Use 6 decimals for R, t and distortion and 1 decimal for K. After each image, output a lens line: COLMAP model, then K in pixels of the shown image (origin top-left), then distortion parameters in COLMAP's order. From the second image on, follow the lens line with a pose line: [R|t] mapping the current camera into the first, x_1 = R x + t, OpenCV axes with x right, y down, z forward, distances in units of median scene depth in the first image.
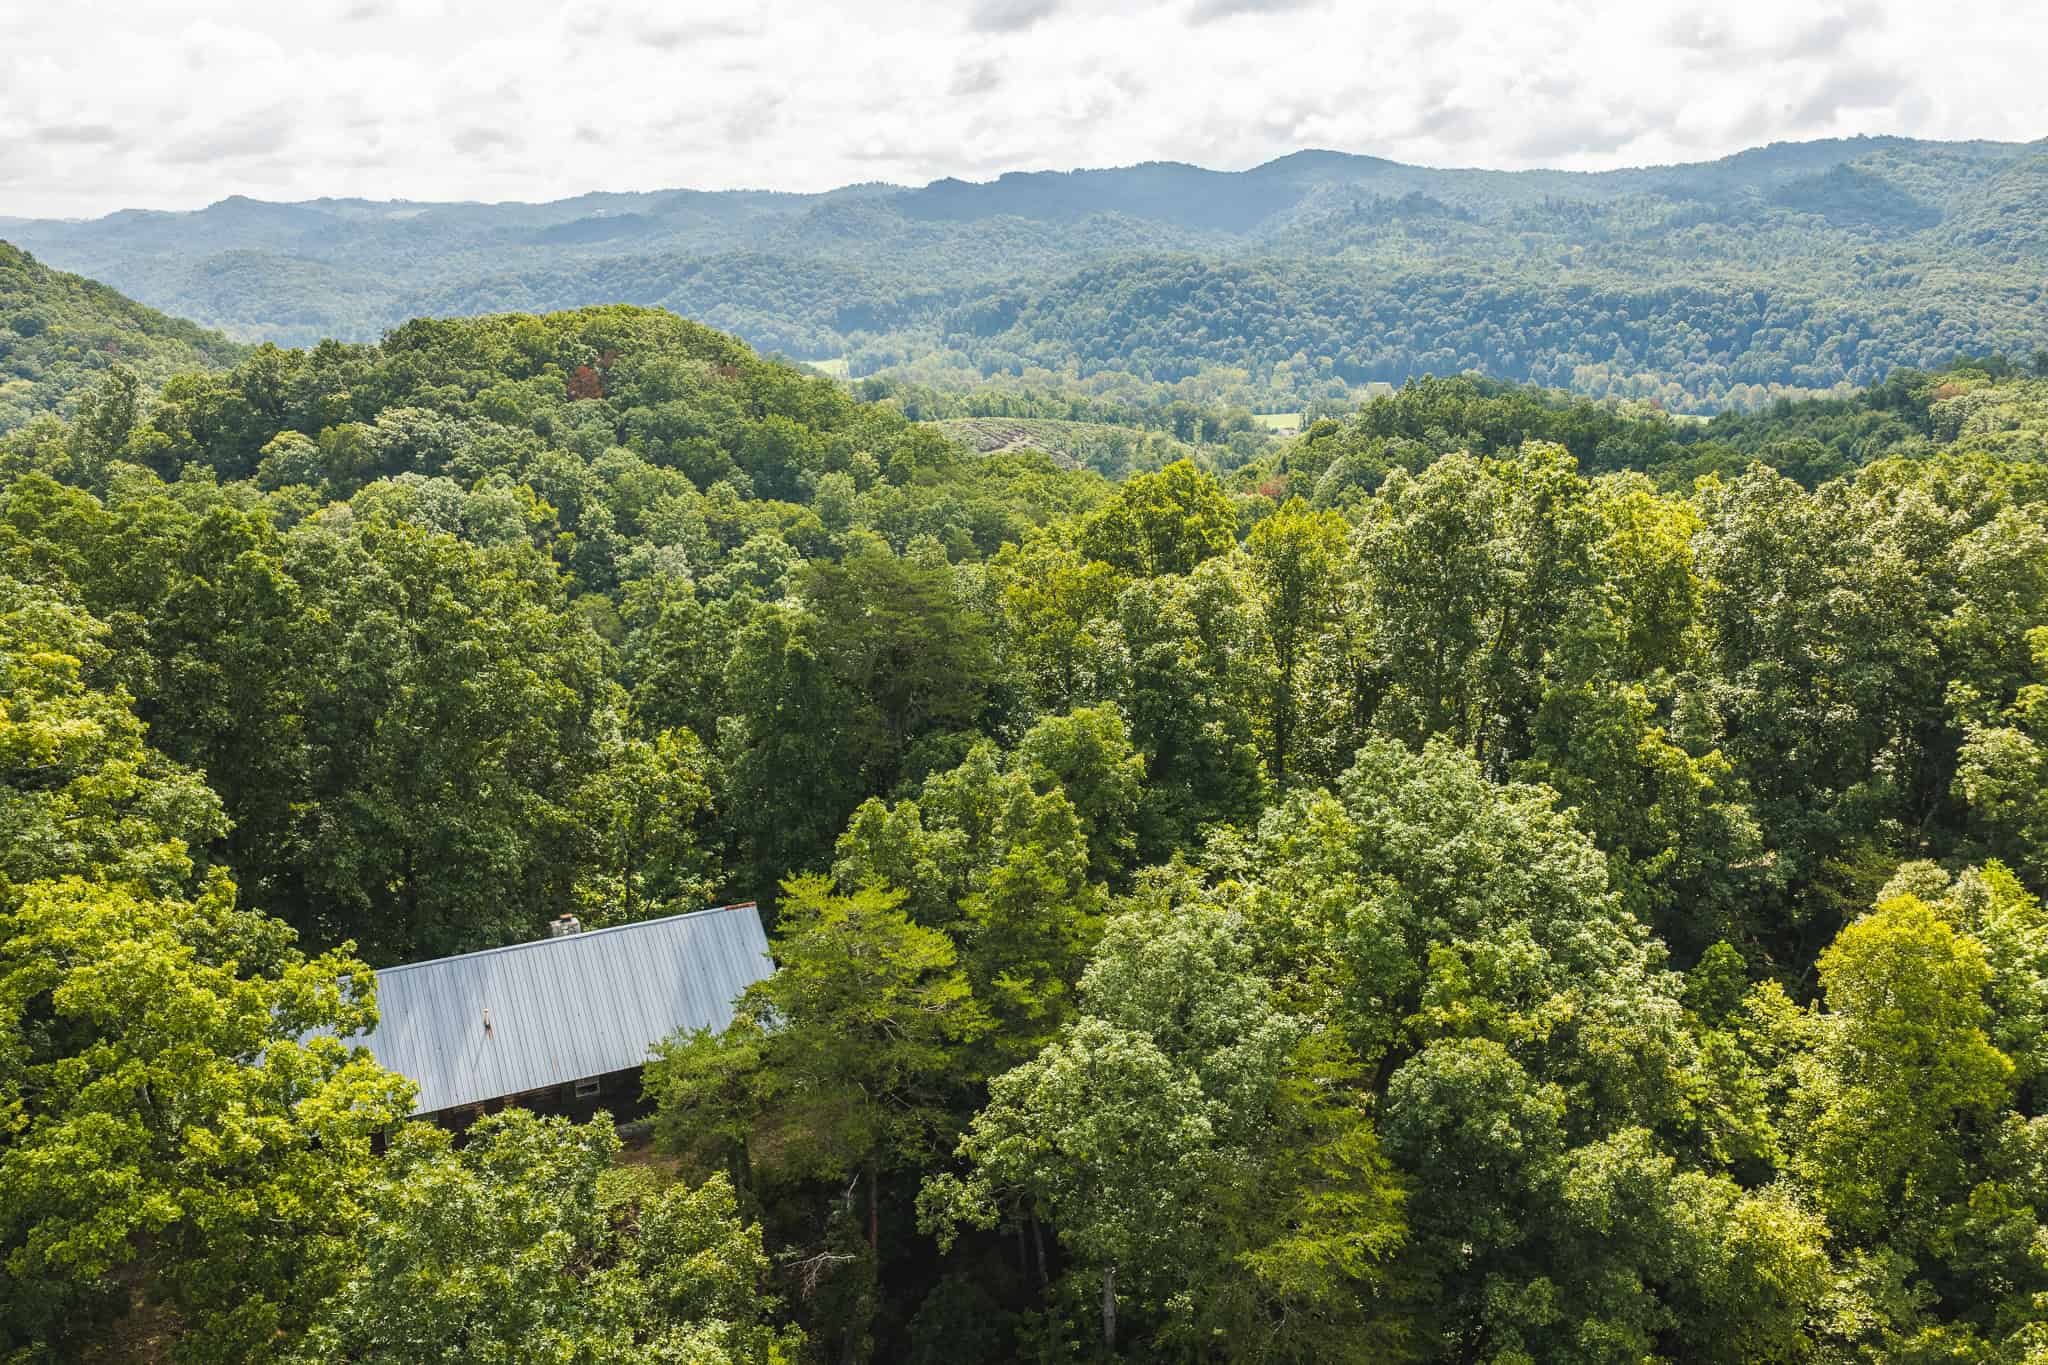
lens RADIAL K [[1718.8, 0, 1024.0], [0, 1718.8, 682.5], [0, 0, 1]] dist [0.000711, -0.001235]
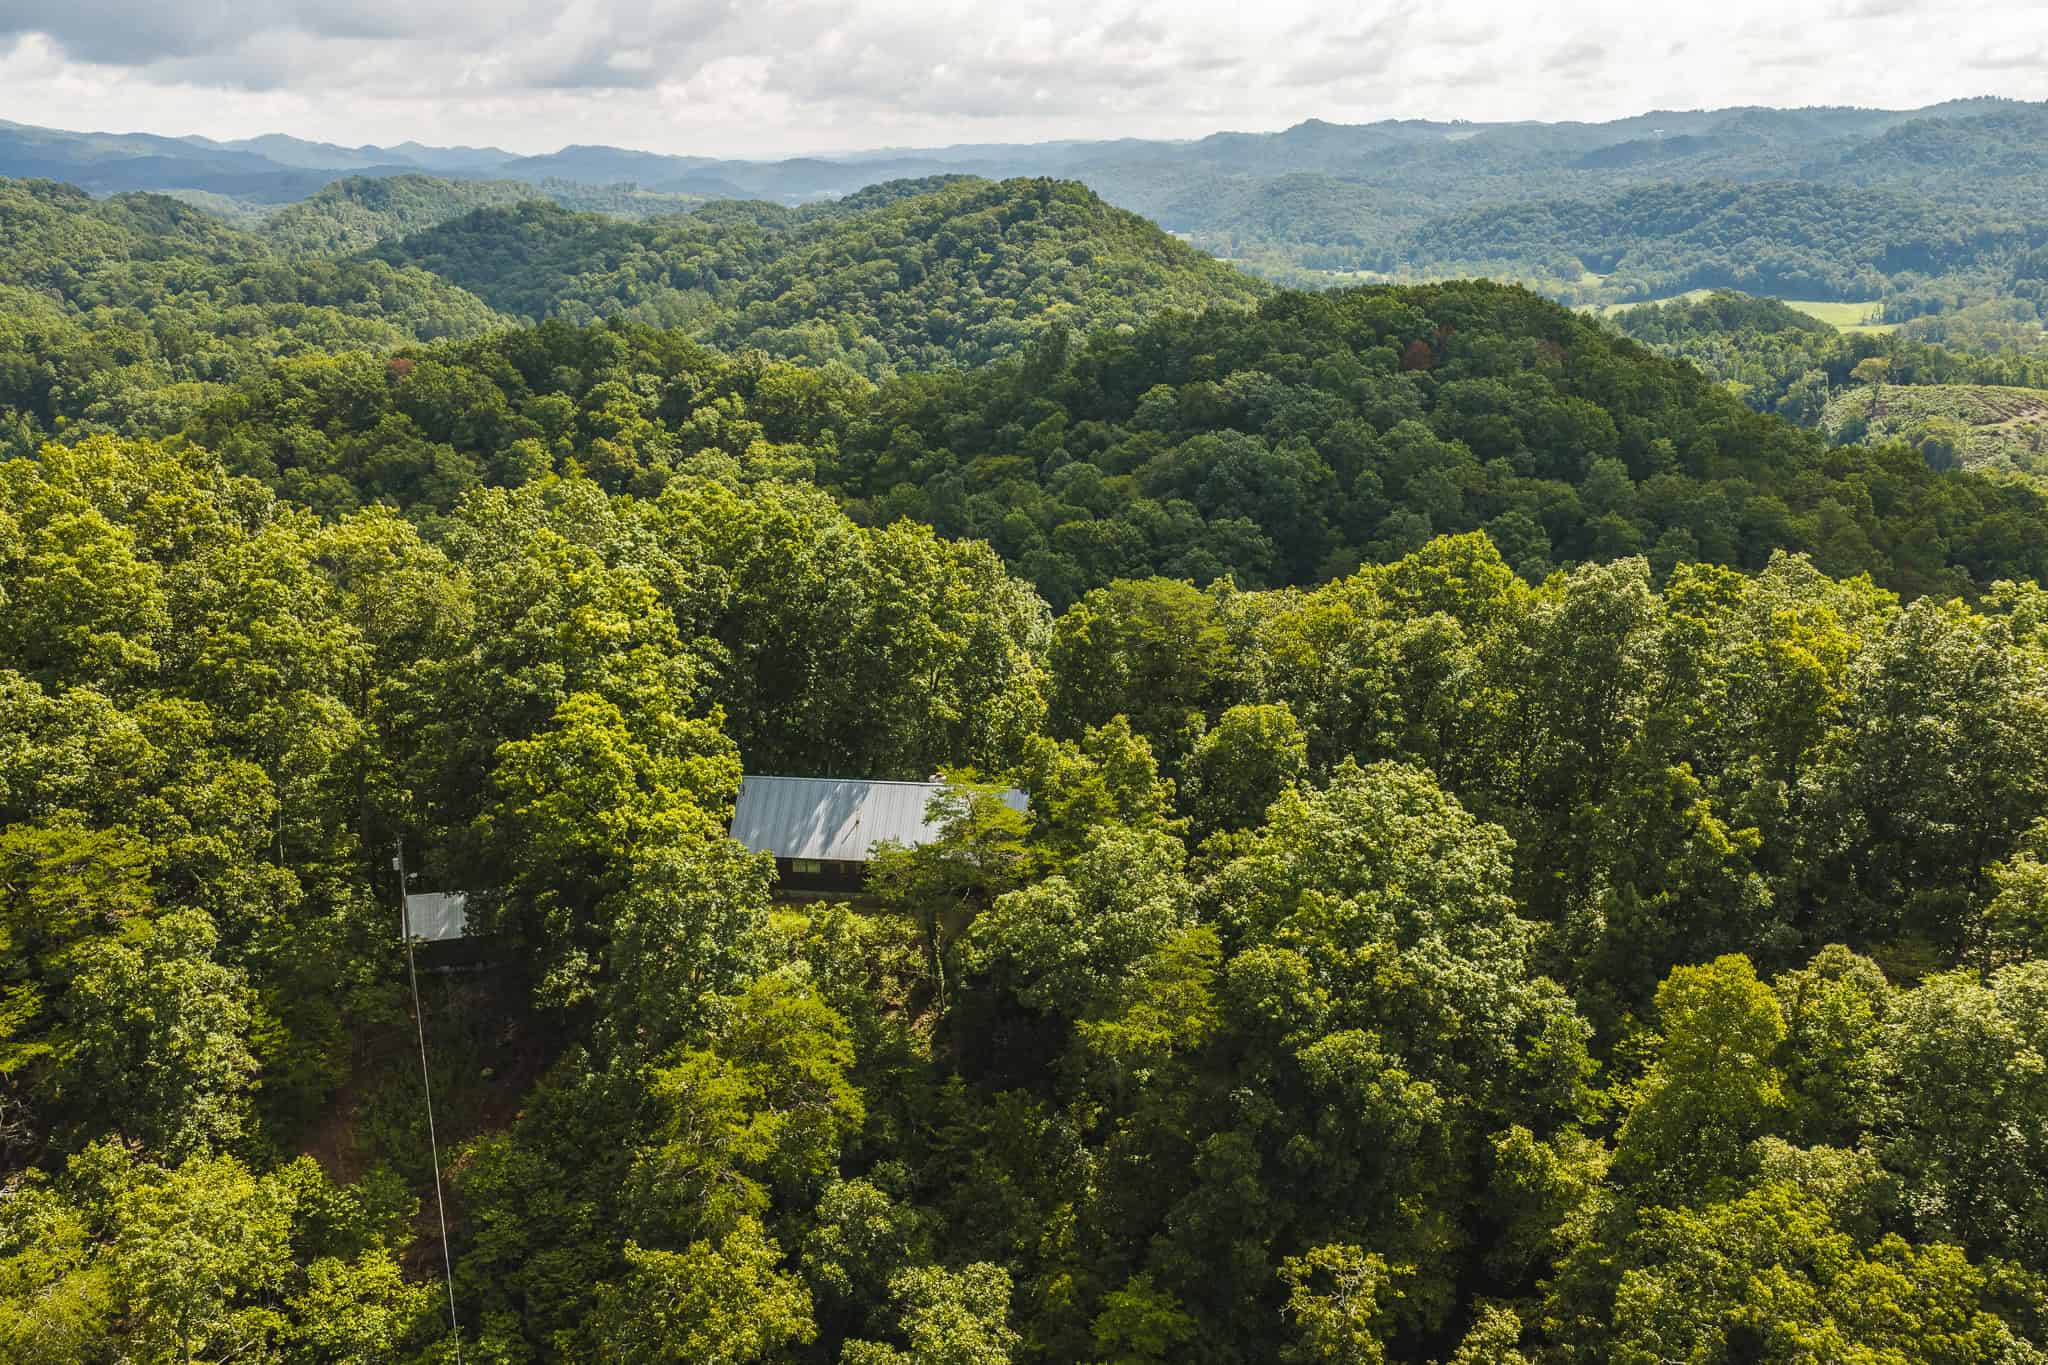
lens RADIAL K [[1754.8, 0, 1024.0], [0, 1754.8, 682.5], [0, 0, 1]] dist [0.034082, -0.057117]
pose [[0.825585, 0.166594, -0.539125, 0.097862], [-0.140429, 0.986024, 0.089644, -0.015932], [0.546524, 0.001700, 0.837442, -0.052919]]
